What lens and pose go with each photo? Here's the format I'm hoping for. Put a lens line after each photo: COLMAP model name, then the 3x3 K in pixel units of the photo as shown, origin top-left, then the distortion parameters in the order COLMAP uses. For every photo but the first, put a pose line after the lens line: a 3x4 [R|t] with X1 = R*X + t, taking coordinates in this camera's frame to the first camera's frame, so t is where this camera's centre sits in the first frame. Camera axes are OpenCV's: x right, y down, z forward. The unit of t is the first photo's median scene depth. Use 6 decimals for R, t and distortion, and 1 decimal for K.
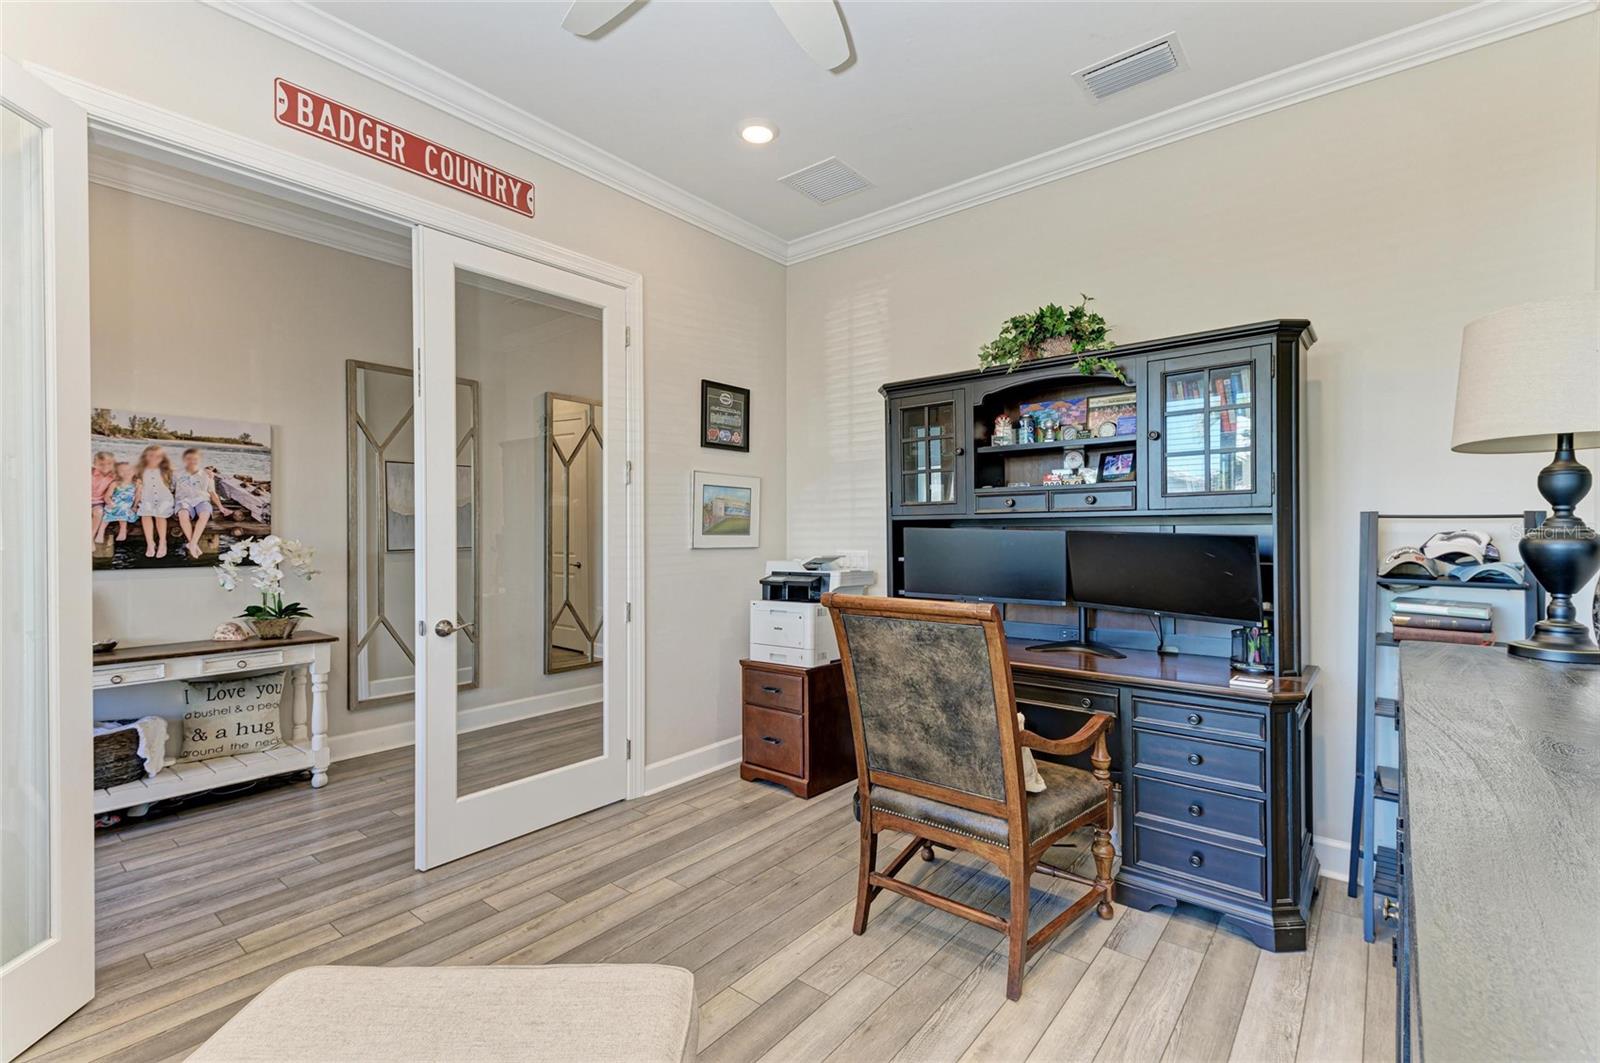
lens RADIAL K [[705.6, 0, 800.0], [0, 705.6, 531.5], [0, 0, 1]] dist [0.000292, 0.000008]
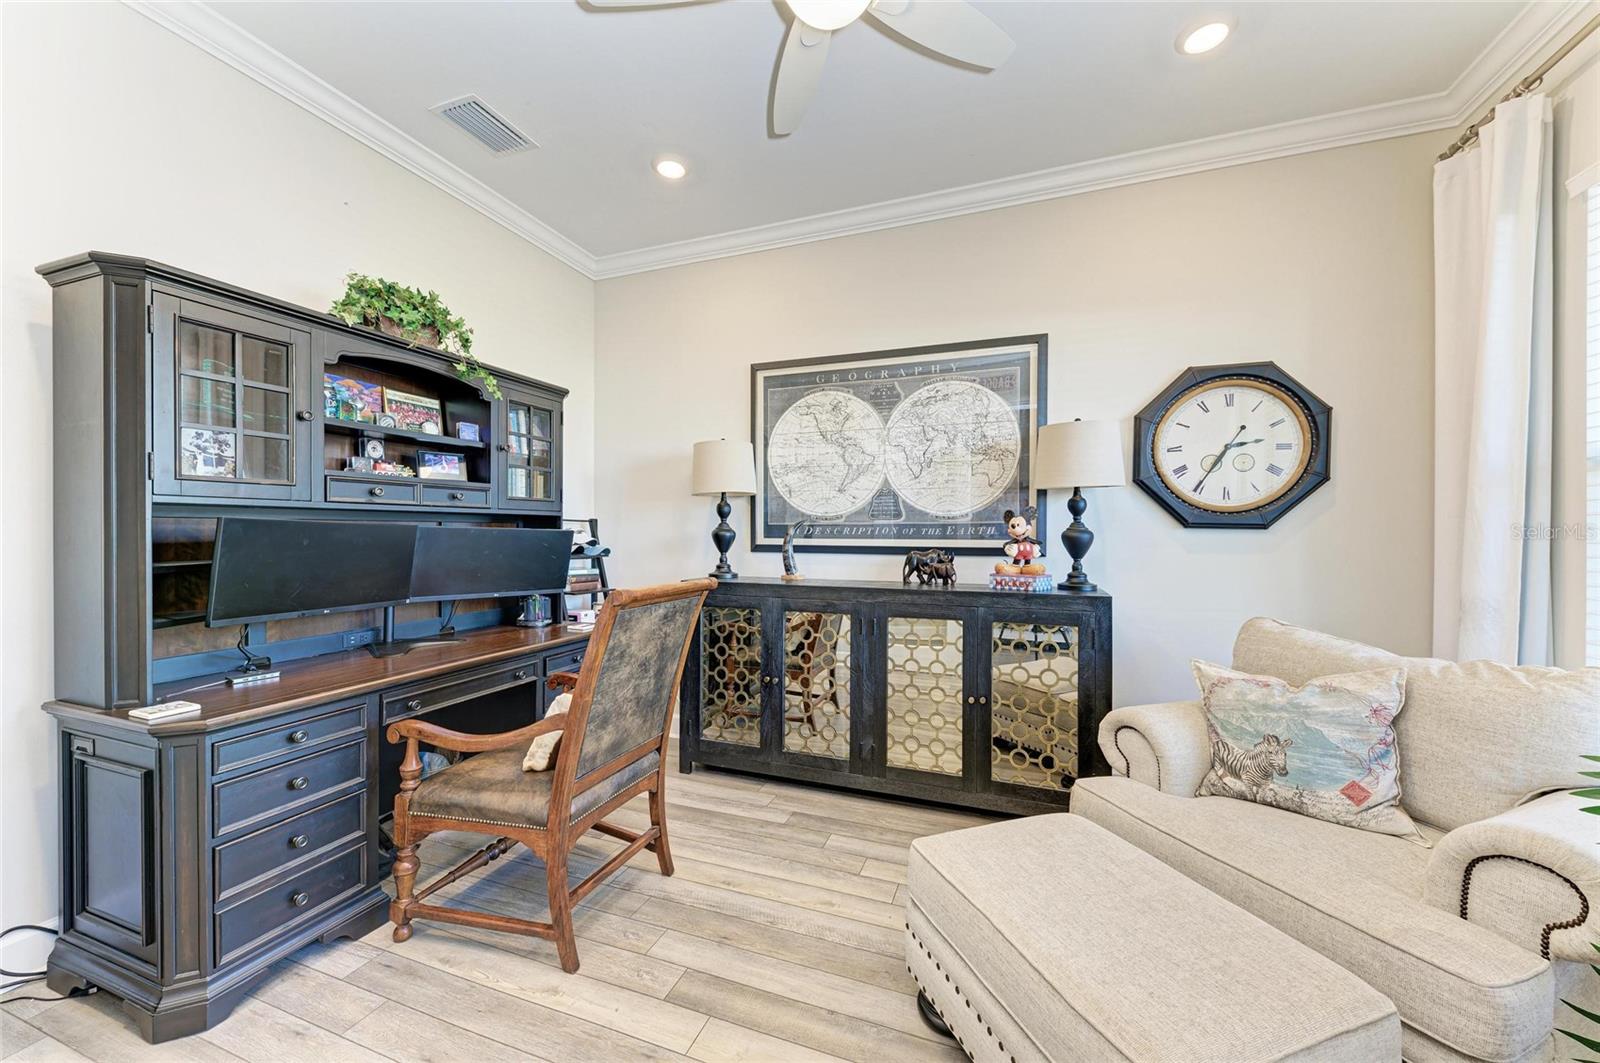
lens RADIAL K [[613.5, 0, 800.0], [0, 613.5, 531.5], [0, 0, 1]] dist [0.001792, -0.000063]
pose [[-0.332399, 0.003081, 0.943134, -0.576863], [-0.002487, 0.999988, -0.004143, 0.009313], [-0.943136, -0.003723, -0.332388, 0.757530]]
